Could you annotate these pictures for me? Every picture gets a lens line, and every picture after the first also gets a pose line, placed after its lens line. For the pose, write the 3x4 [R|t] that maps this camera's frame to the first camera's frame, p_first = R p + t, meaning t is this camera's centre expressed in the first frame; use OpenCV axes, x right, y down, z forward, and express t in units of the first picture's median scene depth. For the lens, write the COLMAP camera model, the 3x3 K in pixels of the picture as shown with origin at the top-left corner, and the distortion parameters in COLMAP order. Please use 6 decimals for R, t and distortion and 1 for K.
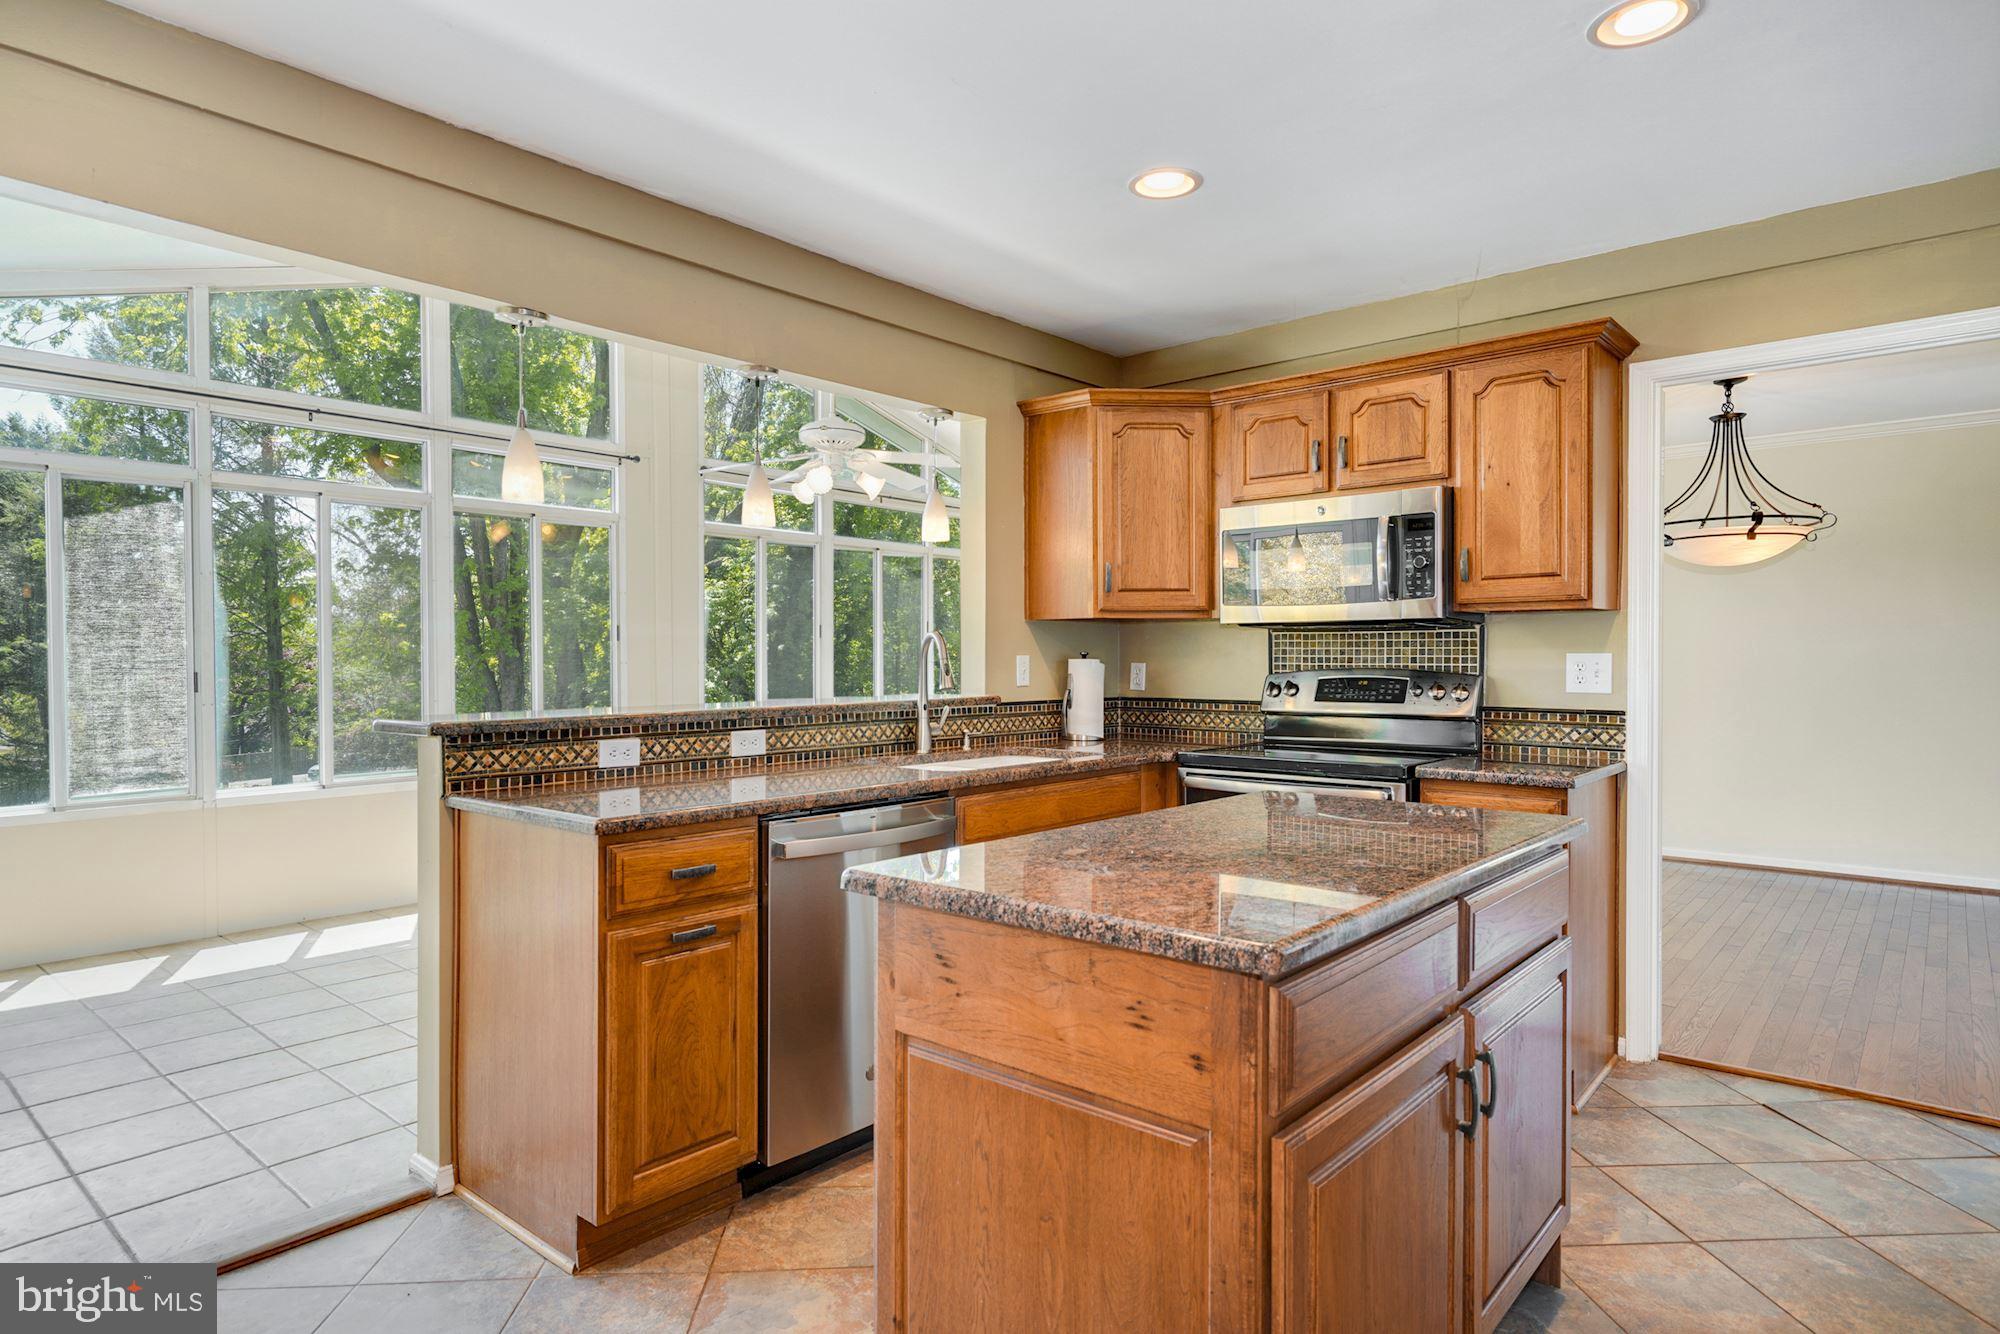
lens RADIAL K [[1112.5, 0, 989.5], [0, 1112.5, 676.4], [0, 0, 1]] dist [0.004058, 0.000214]
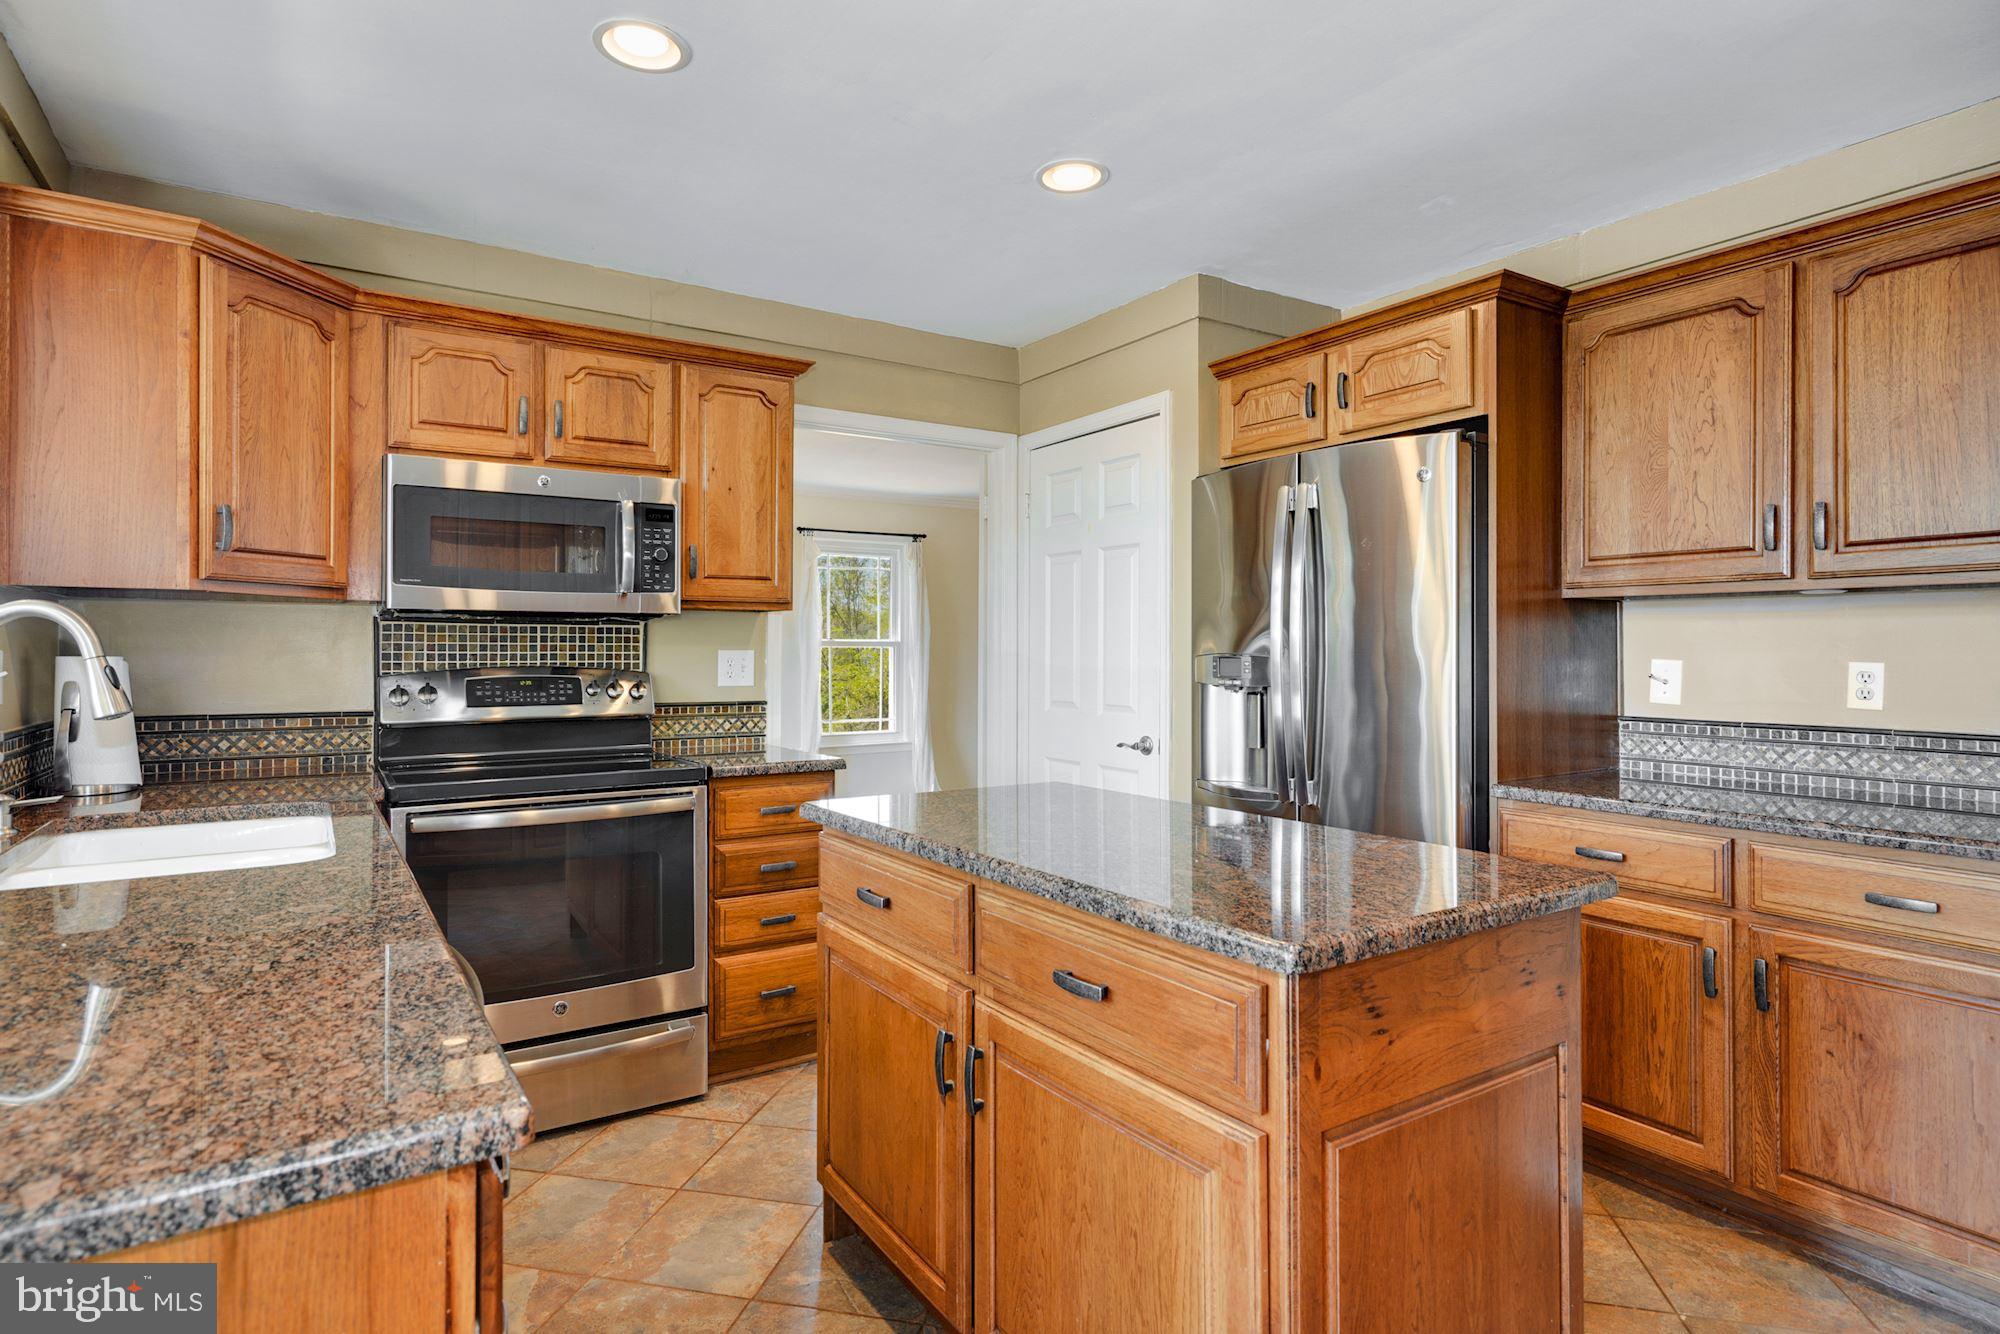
lens RADIAL K [[1048.0, 0, 992.6], [0, 1048.0, 655.5], [0, 0, 1]] dist [0.006105, 0.000242]
pose [[0.270266, -0.001038, 0.962785, -0.408365], [0.015569, 0.999873, -0.003292, -0.008590], [-0.962660, 0.015879, 0.270248, 0.485032]]
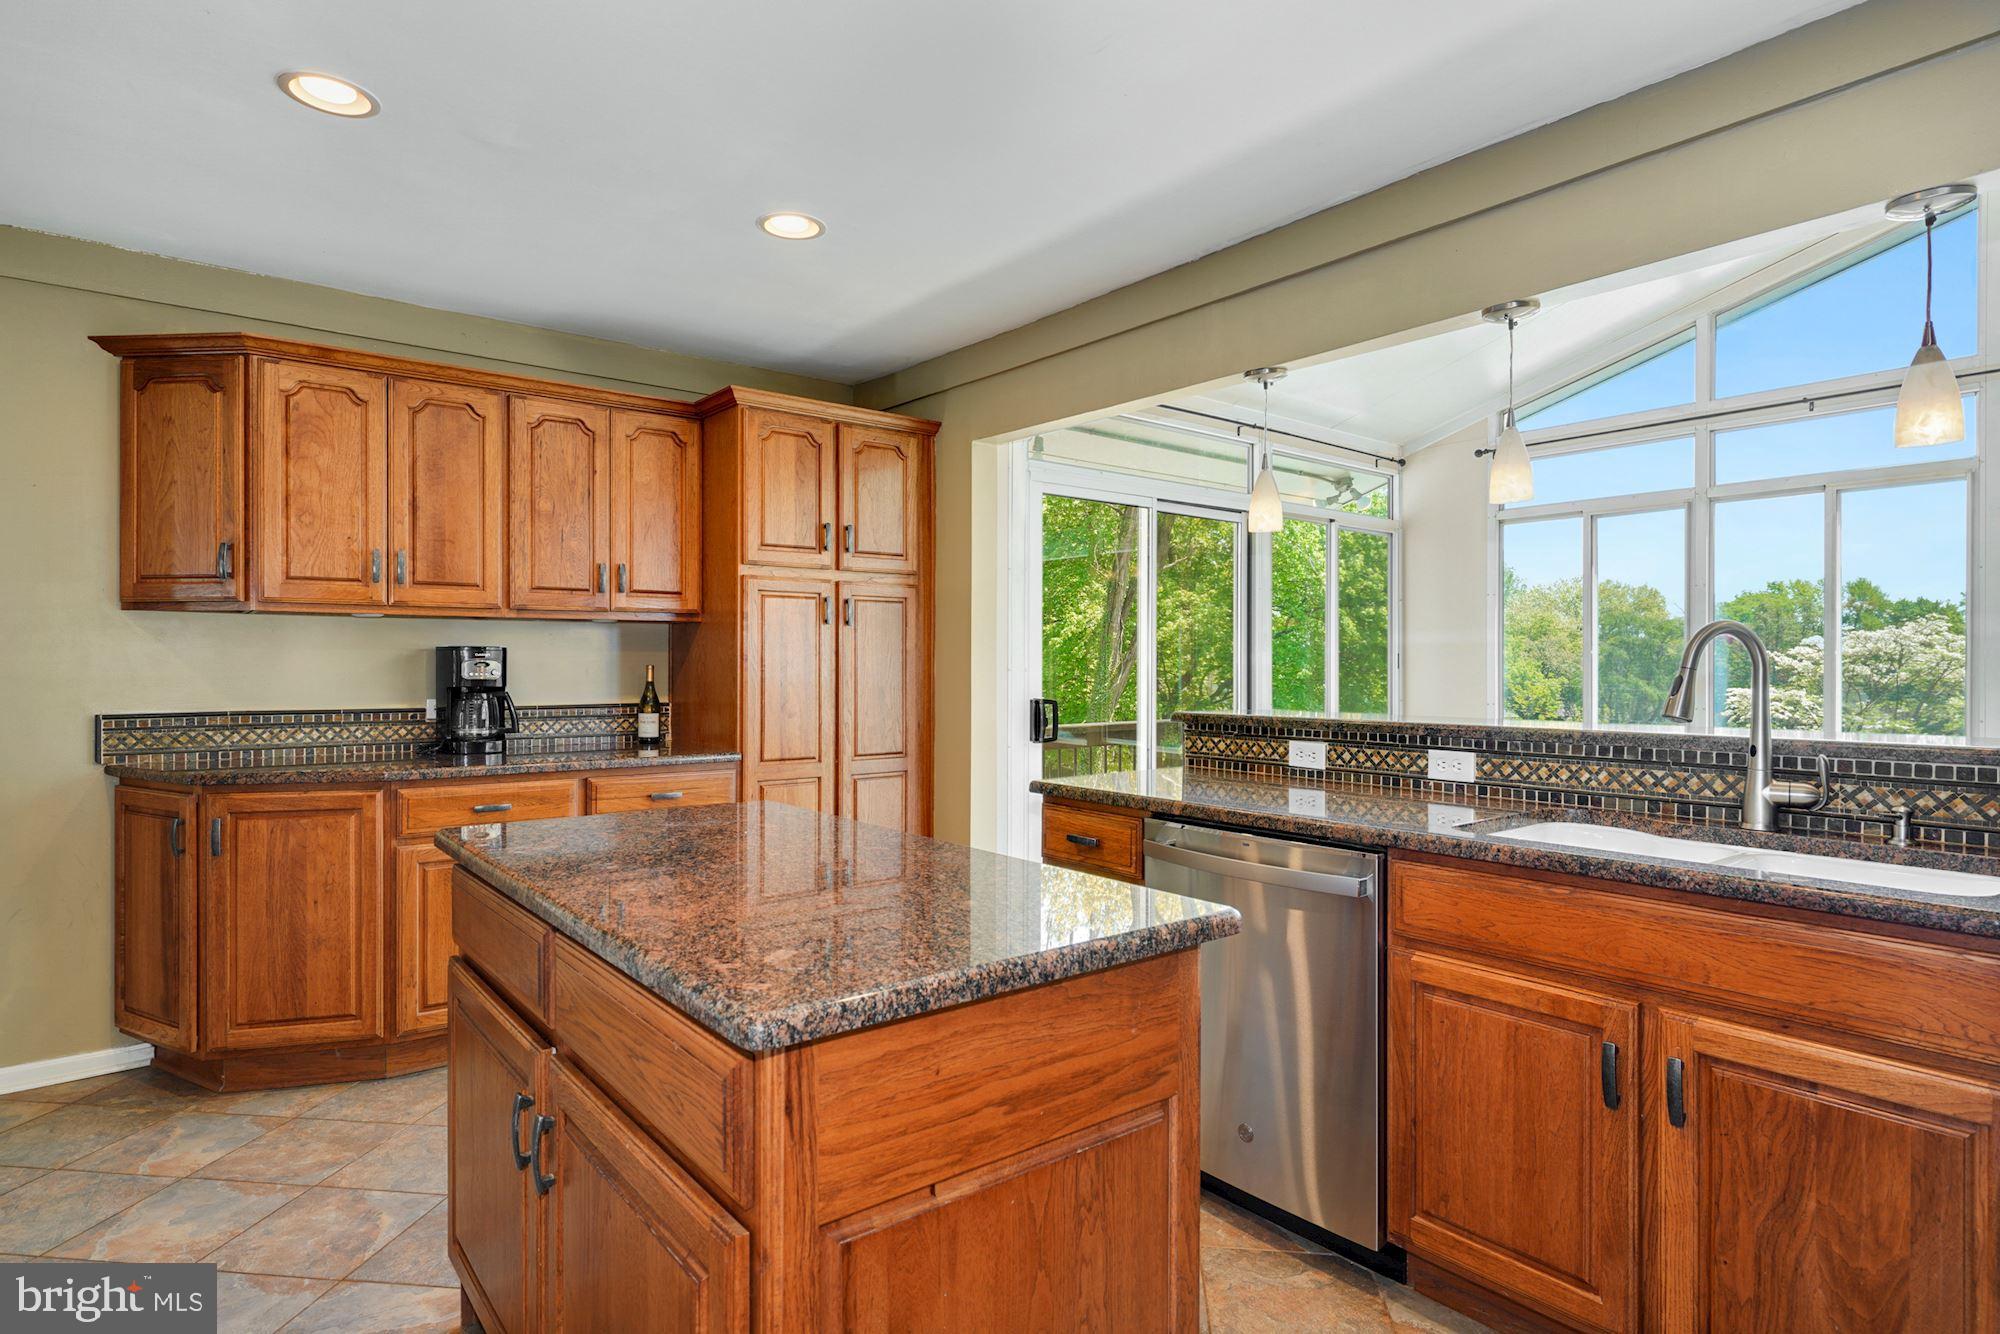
lens RADIAL K [[1048.0, 0, 1002.6], [0, 1048.0, 660.4], [0, 0, 1]] dist [0.006105, 0.000242]
pose [[-0.172241, -0.003901, -0.985047, 0.563149], [-0.021675, 0.999765, -0.000170, -0.011517], [0.984816, 0.021322, -0.172285, 0.714305]]
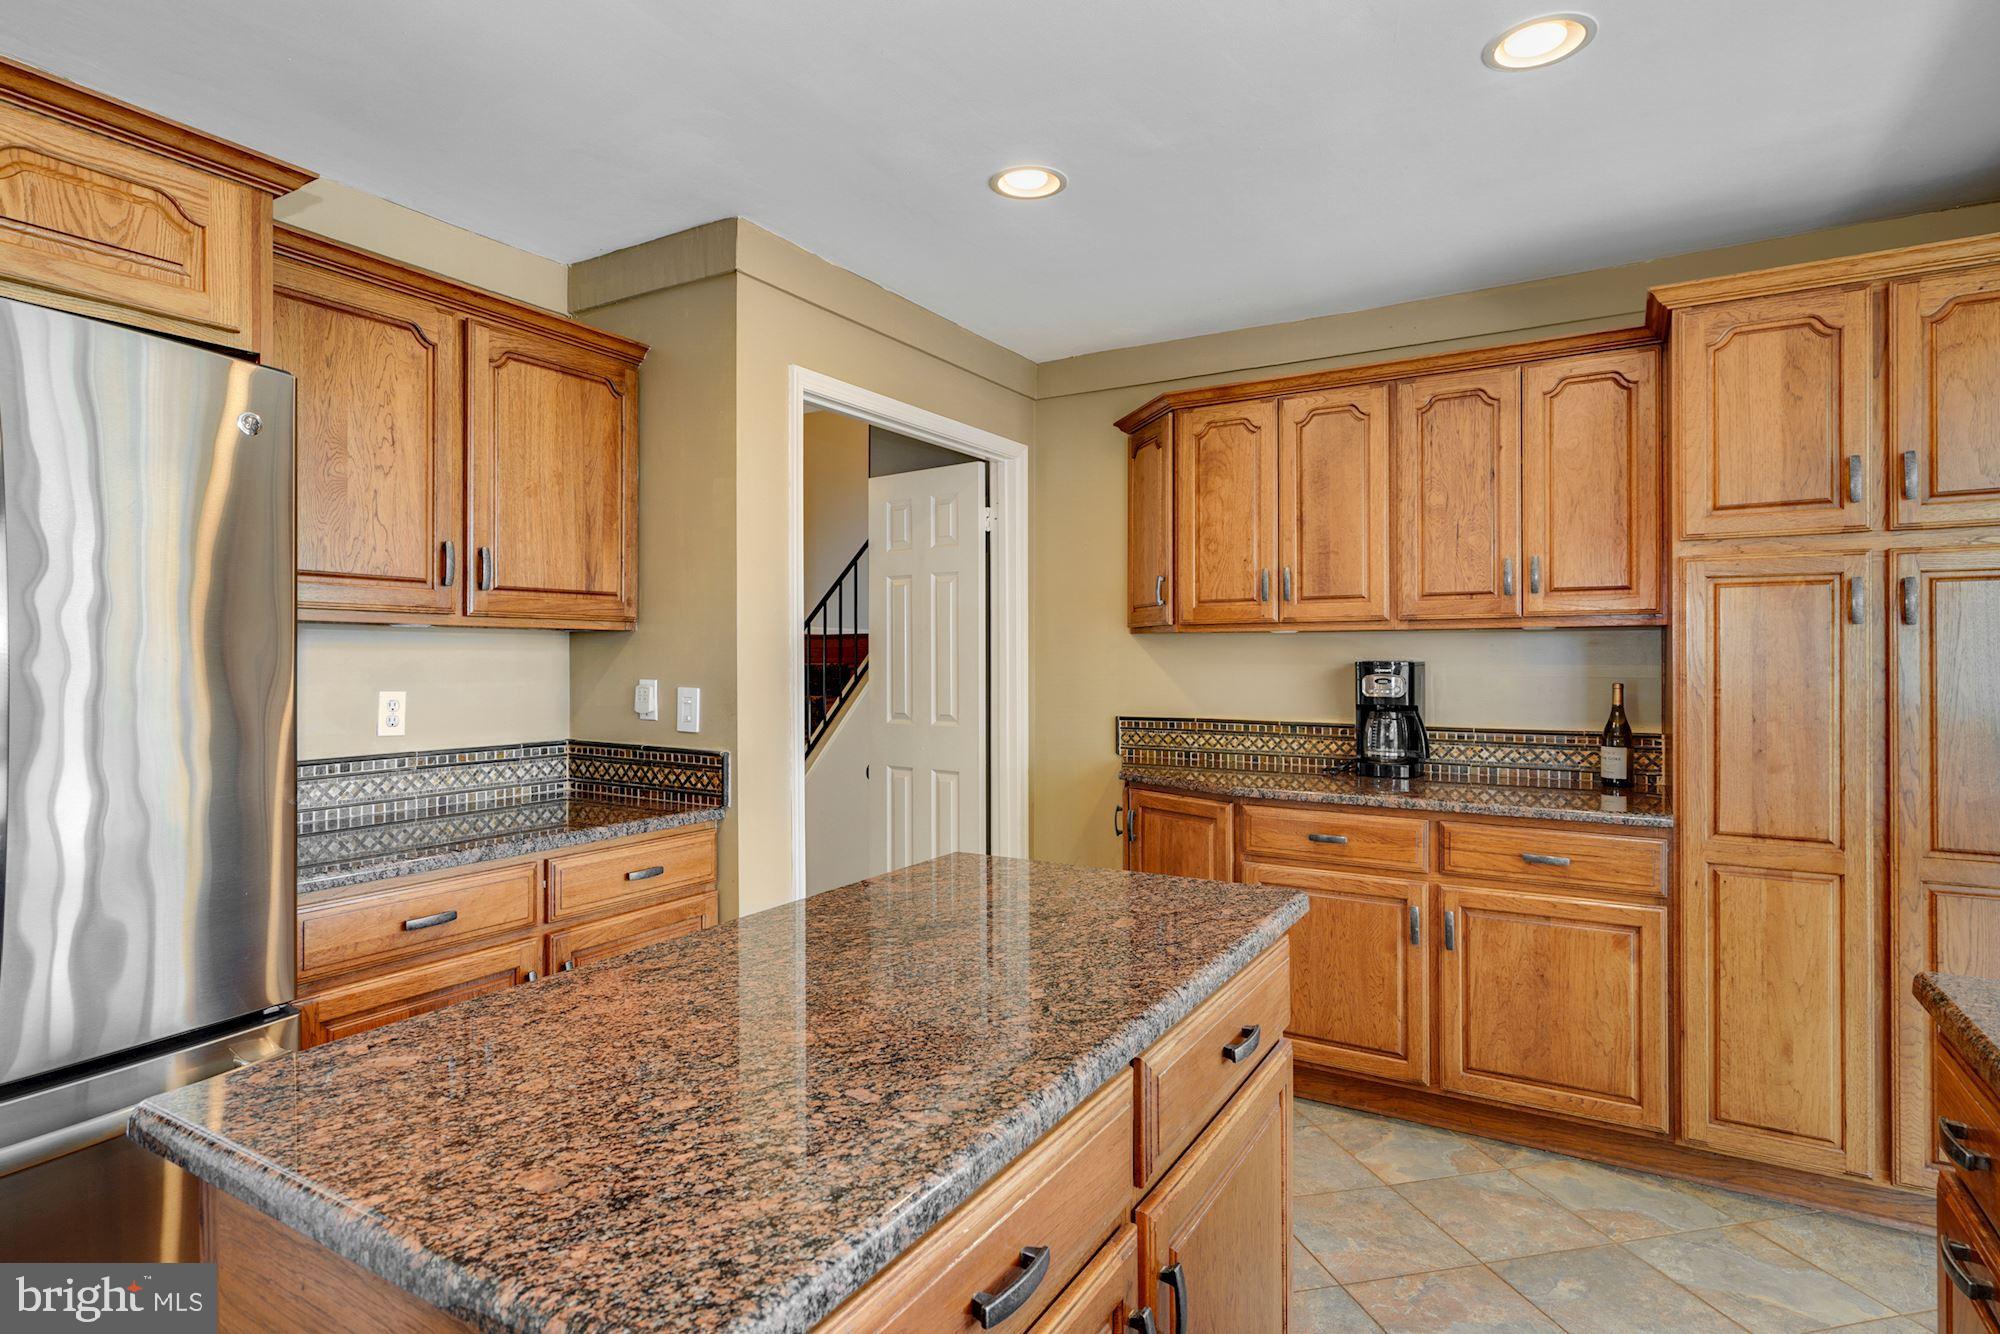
lens RADIAL K [[1048.0, 0, 1001.3], [0, 1048.0, 653.7], [0, 0, 1]] dist [0.006105, 0.000242]
pose [[-0.983115, -0.001010, -0.182986, 0.123601], [-0.004512, 0.999814, 0.018725, -0.039362], [0.182933, 0.019235, -0.982937, 0.917078]]
